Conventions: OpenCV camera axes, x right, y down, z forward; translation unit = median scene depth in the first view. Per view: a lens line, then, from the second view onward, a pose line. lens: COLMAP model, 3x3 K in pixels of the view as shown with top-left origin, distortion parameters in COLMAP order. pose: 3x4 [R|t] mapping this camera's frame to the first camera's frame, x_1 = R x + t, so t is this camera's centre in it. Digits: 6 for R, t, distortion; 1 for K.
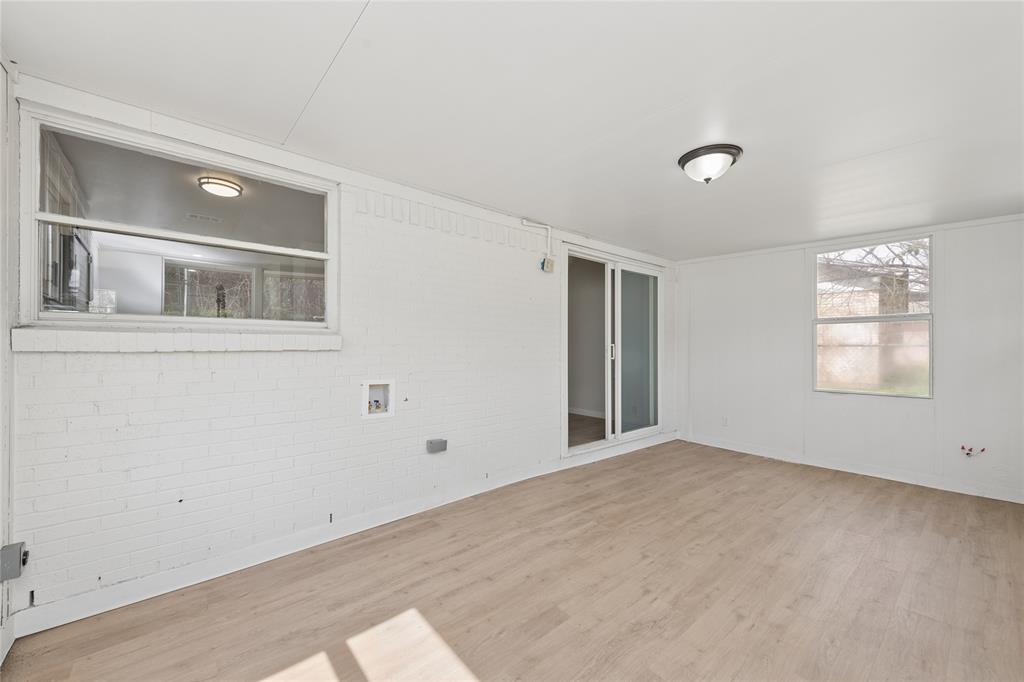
lens RADIAL K [[401.1, 0, 510.7], [0, 401.1, 346.0], [0, 0, 1]] dist [0.001855, 0.000068]
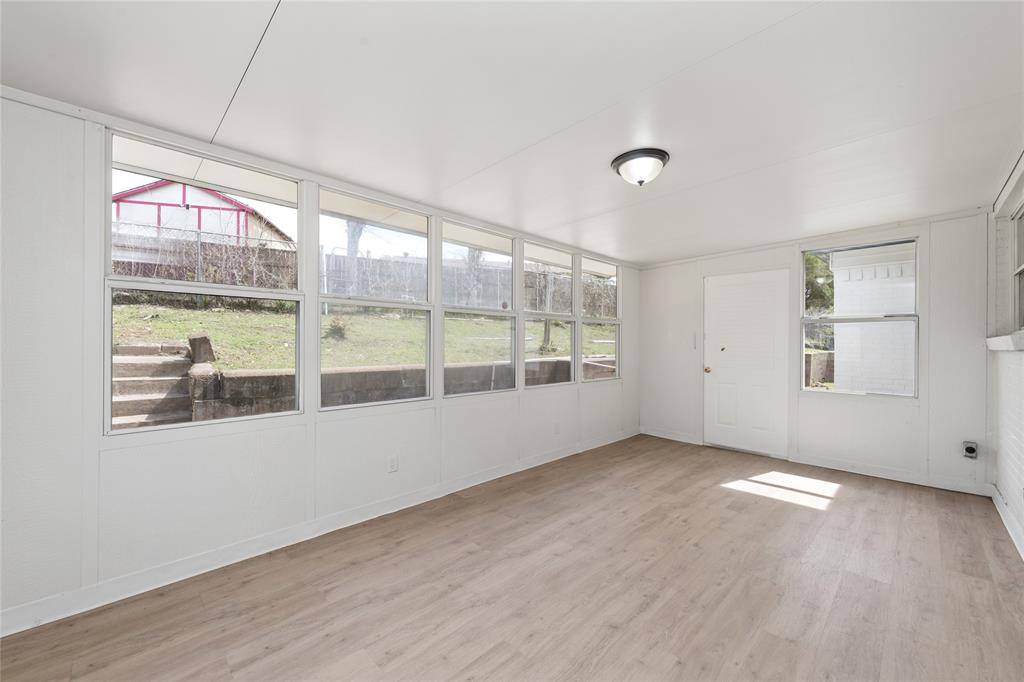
lens RADIAL K [[401.1, 0, 510.7], [0, 401.1, 346.0], [0, 0, 1]] dist [0.001855, 0.000068]
pose [[-0.997298, -0.007818, -0.073048, 0.905690], [-0.008356, 0.999940, 0.007060, 0.001407], [0.072988, 0.007651, -0.997303, 2.021788]]
